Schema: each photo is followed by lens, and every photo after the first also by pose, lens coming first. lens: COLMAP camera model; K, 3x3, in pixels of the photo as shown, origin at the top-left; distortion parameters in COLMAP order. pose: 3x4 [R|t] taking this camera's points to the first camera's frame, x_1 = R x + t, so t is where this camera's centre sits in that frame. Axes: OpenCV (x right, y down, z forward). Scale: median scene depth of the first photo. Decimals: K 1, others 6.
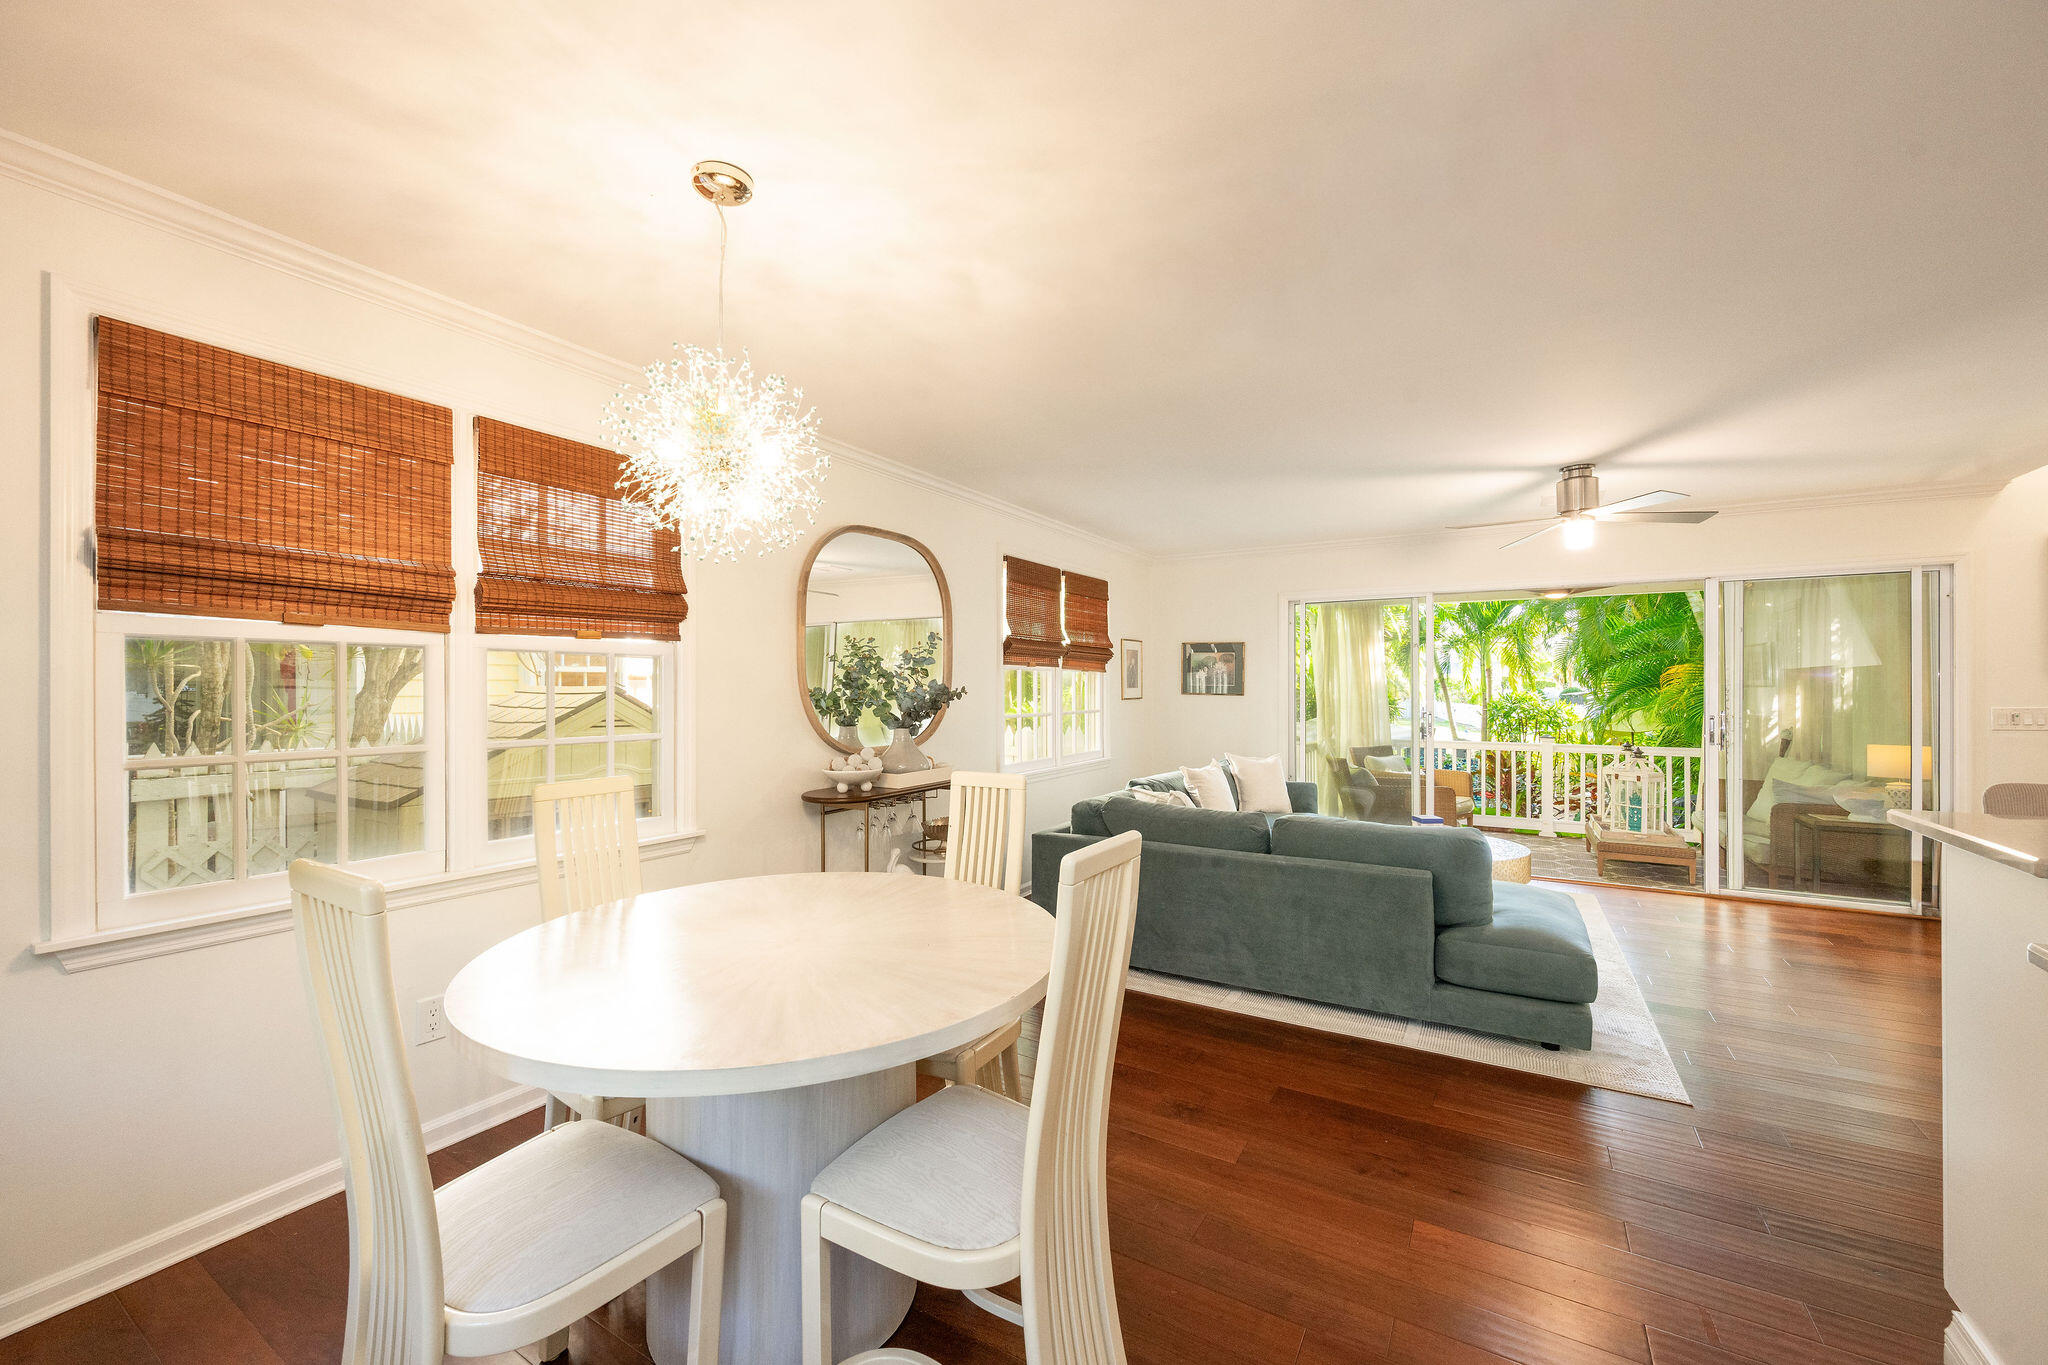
lens RADIAL K [[809.1, 0, 1025.3], [0, 809.1, 691.6], [0, 0, 1]] dist [-0.000661, -0.000203]
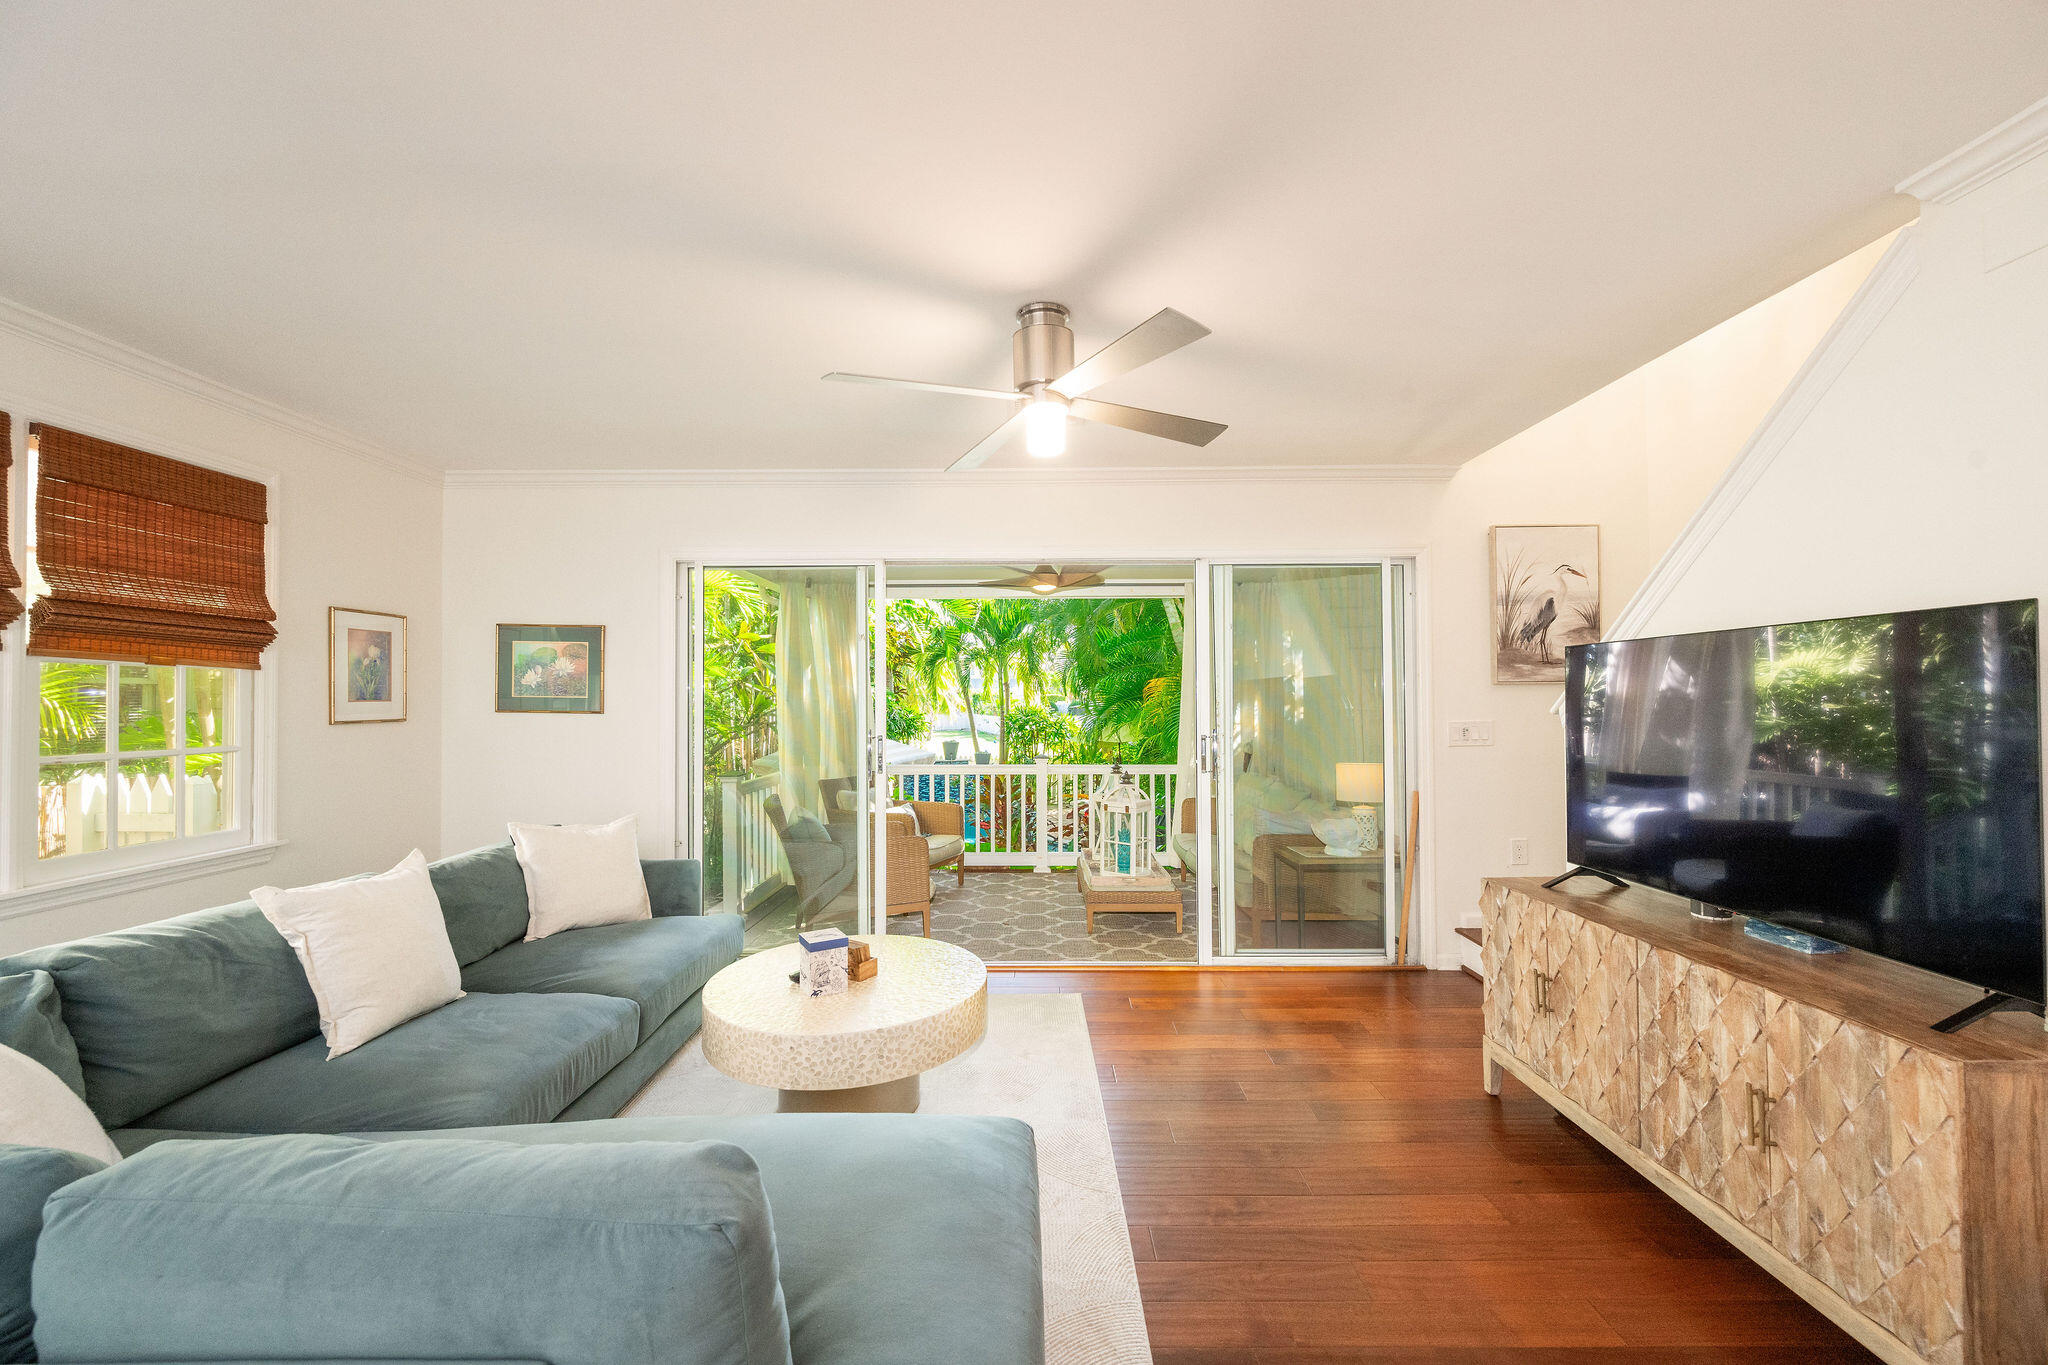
lens RADIAL K [[800.3, 0, 1025.7], [0, 800.3, 688.2], [0, 0, 1]] dist [-0.001313, 0.000540]
pose [[0.863894, 0.006038, 0.503638, 0.230060], [0.004990, 0.999776, -0.020546, -0.000229], [-0.503649, 0.020263, 0.863670, 0.308111]]
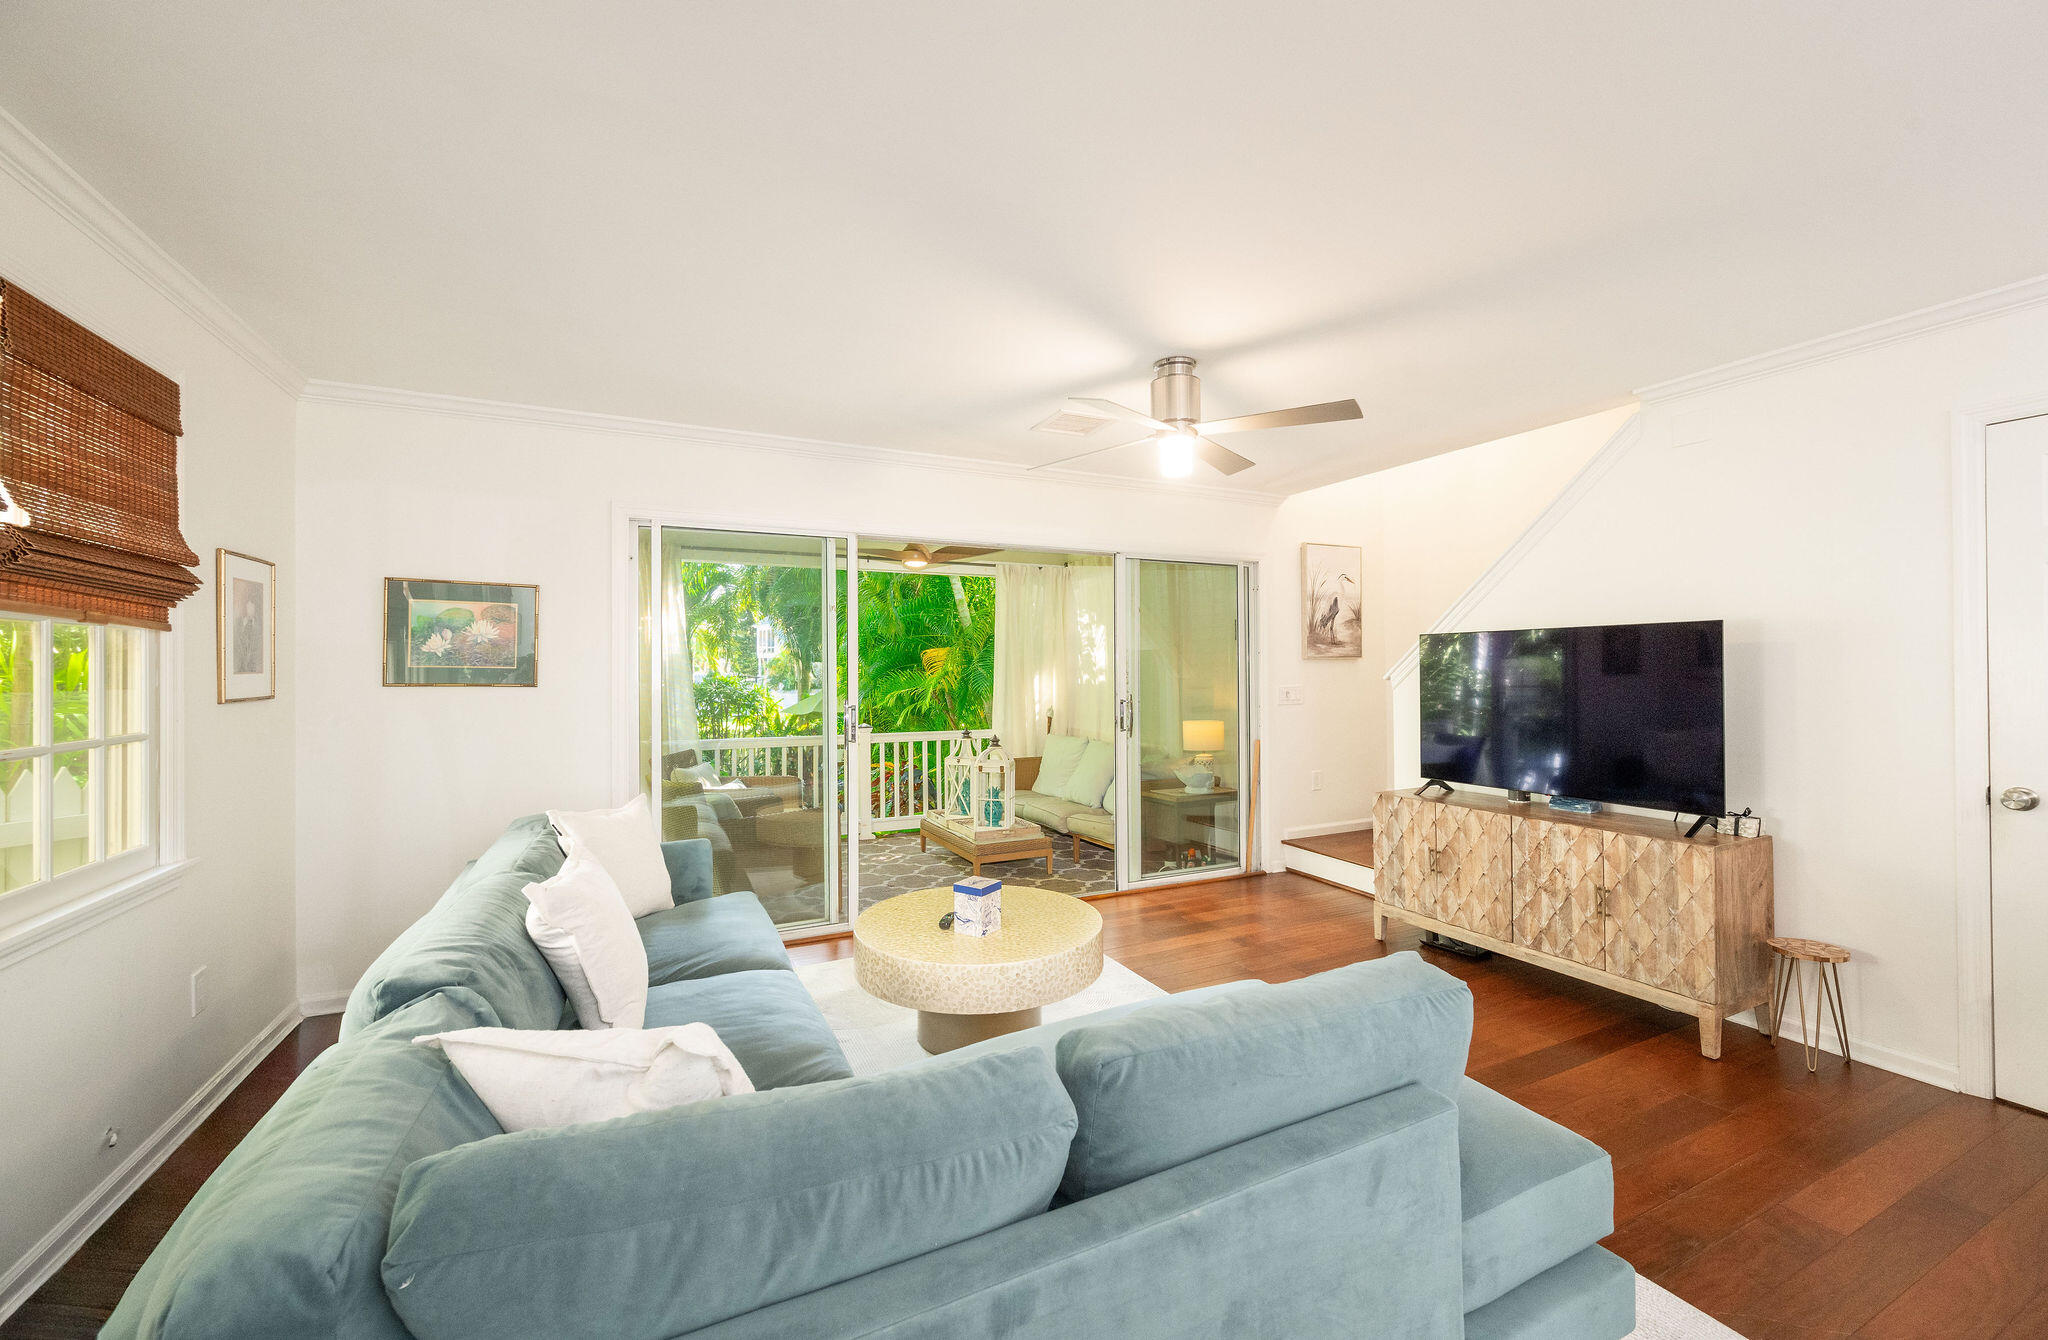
lens RADIAL K [[803.3, 0, 1026.1], [0, 803.3, 655.8], [0, 0, 1]] dist [-0.002689, -0.000343]
pose [[0.549336, 0.013331, 0.835495, 0.008886], [0.007535, 0.999753, -0.020906, -0.001607], [-0.835567, 0.017780, 0.549100, 0.425795]]
